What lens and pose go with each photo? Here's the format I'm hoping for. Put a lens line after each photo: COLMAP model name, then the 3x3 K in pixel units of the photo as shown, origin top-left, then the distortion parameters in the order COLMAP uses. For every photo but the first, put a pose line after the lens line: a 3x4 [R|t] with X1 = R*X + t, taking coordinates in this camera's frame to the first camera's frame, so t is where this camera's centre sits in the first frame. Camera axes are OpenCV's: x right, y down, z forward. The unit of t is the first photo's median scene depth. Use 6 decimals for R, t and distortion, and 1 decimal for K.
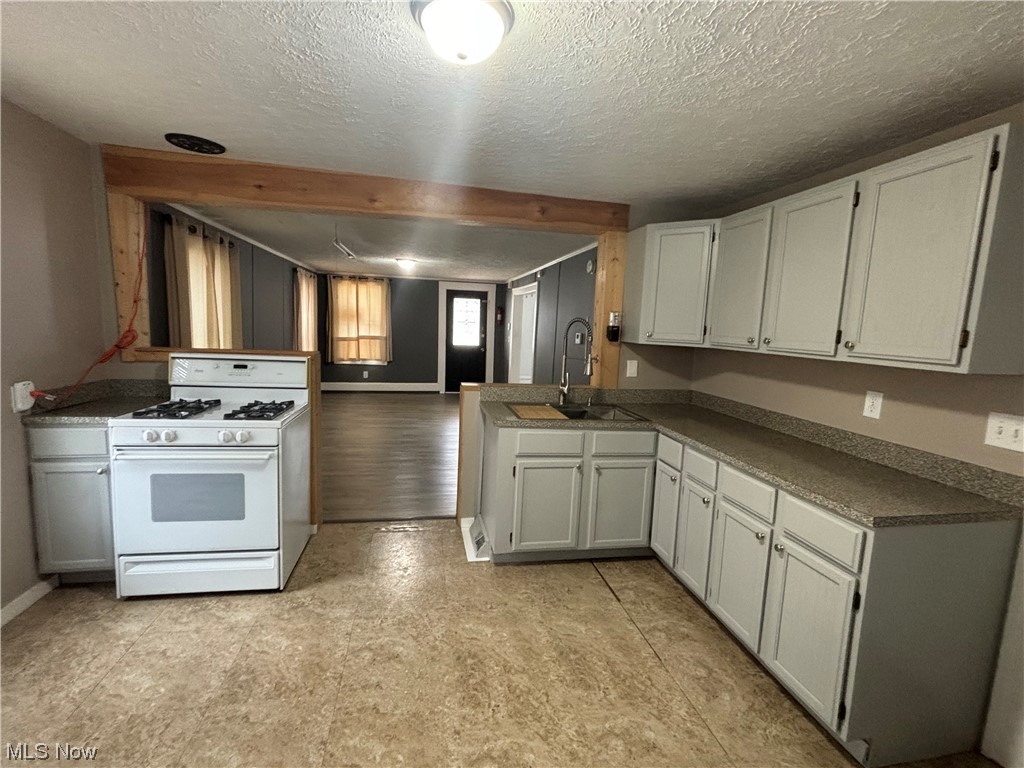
lens RADIAL K [[464.7, 0, 509.0], [0, 464.7, 380.5], [0, 0, 1]] dist [0.014149, -0.003319]
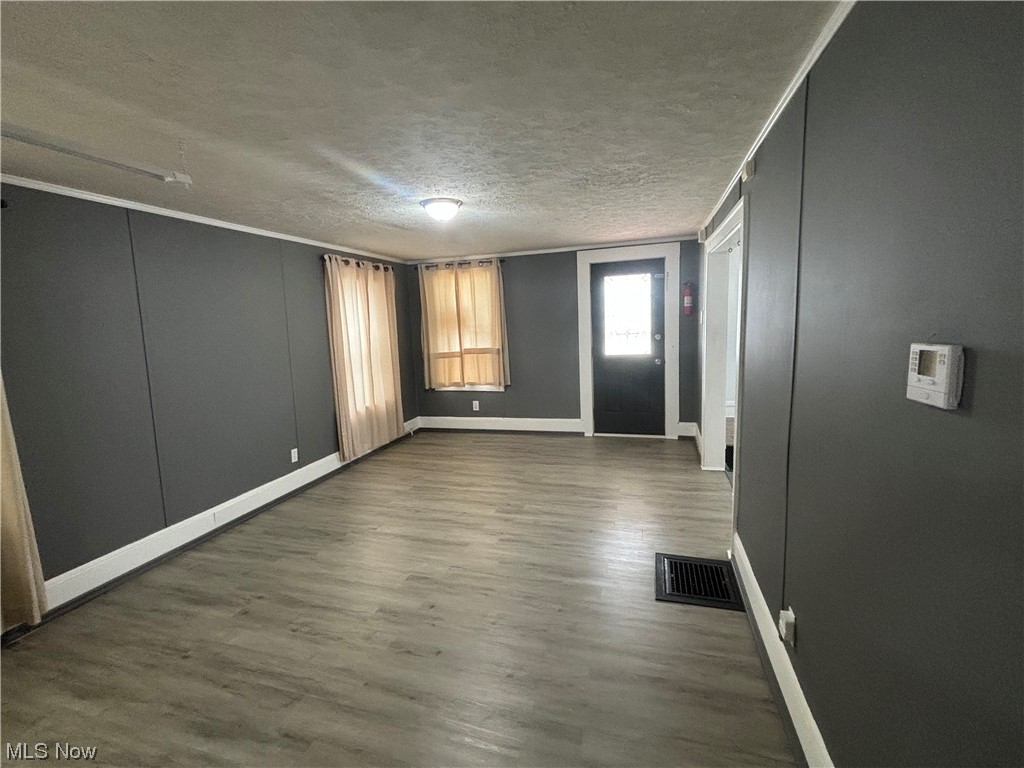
lens RADIAL K [[464.7, 0, 502.9], [0, 464.7, 386.8], [0, 0, 1]] dist [0.014149, -0.003319]
pose [[0.877588, -0.012678, -0.479247, 0.162687], [0.020857, 0.999713, 0.011746, -0.145977], [0.478961, -0.020303, 0.877601, 1.303092]]
